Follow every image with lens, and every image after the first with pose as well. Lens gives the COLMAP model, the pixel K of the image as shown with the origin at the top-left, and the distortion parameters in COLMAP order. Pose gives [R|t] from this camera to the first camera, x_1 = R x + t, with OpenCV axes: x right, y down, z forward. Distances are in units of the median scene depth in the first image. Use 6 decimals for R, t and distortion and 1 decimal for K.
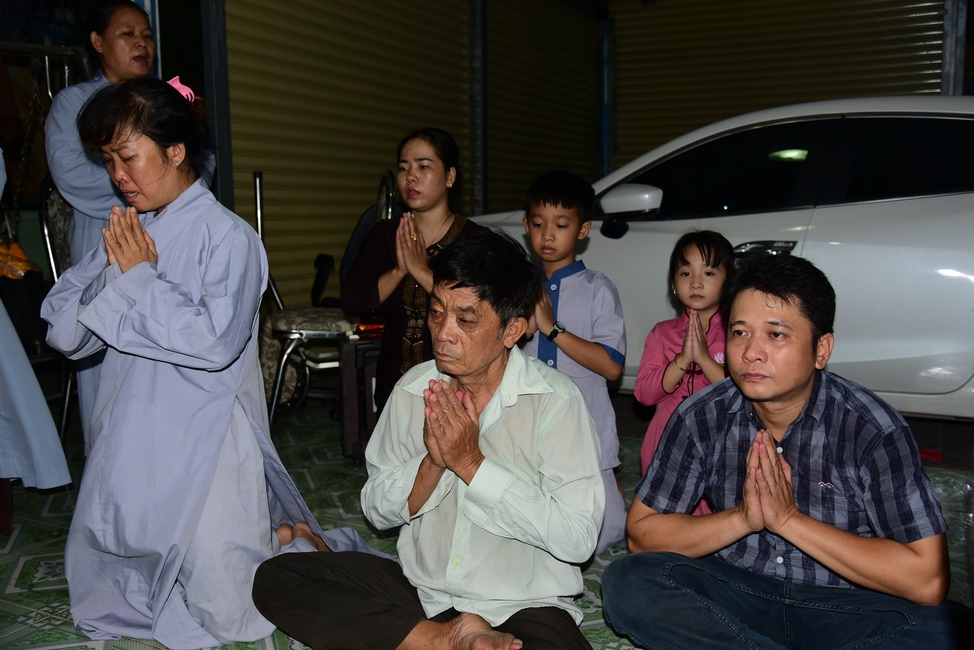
lens RADIAL K [[897.4, 0, 487.2], [0, 897.4, 328.2], [0, 0, 1]] dist [0.002372, 0.000000]
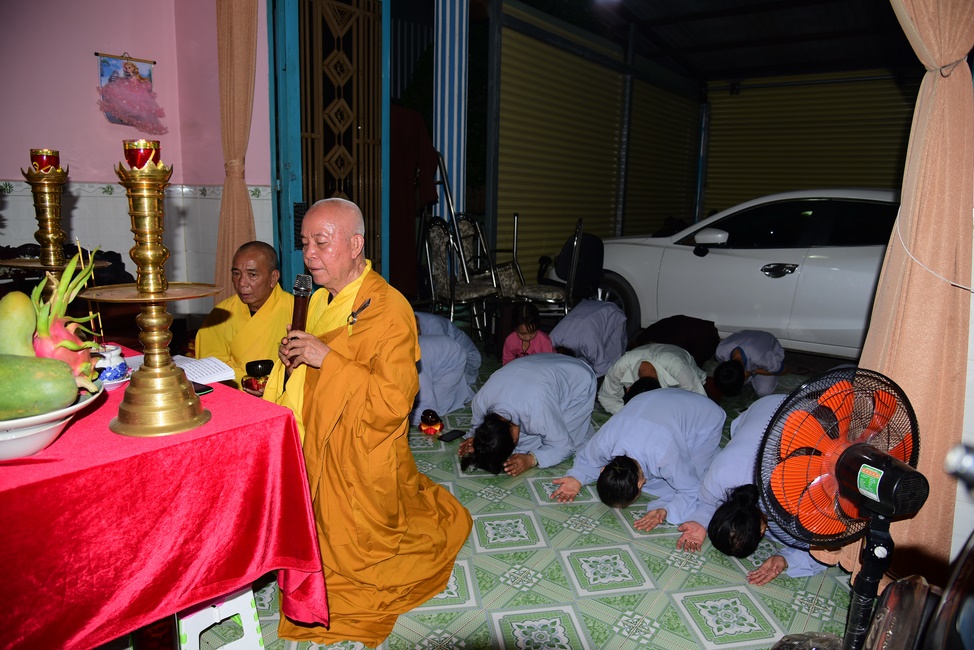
lens RADIAL K [[691.4, 0, 485.9], [0, 691.4, 324.4], [0, 0, 1]] dist [0.028381, -0.000535]
pose [[0.987119, 0.064763, -0.146295, -0.054014], [-0.056231, 0.996508, 0.061730, -0.013591], [0.149781, -0.052708, 0.987313, -0.343029]]
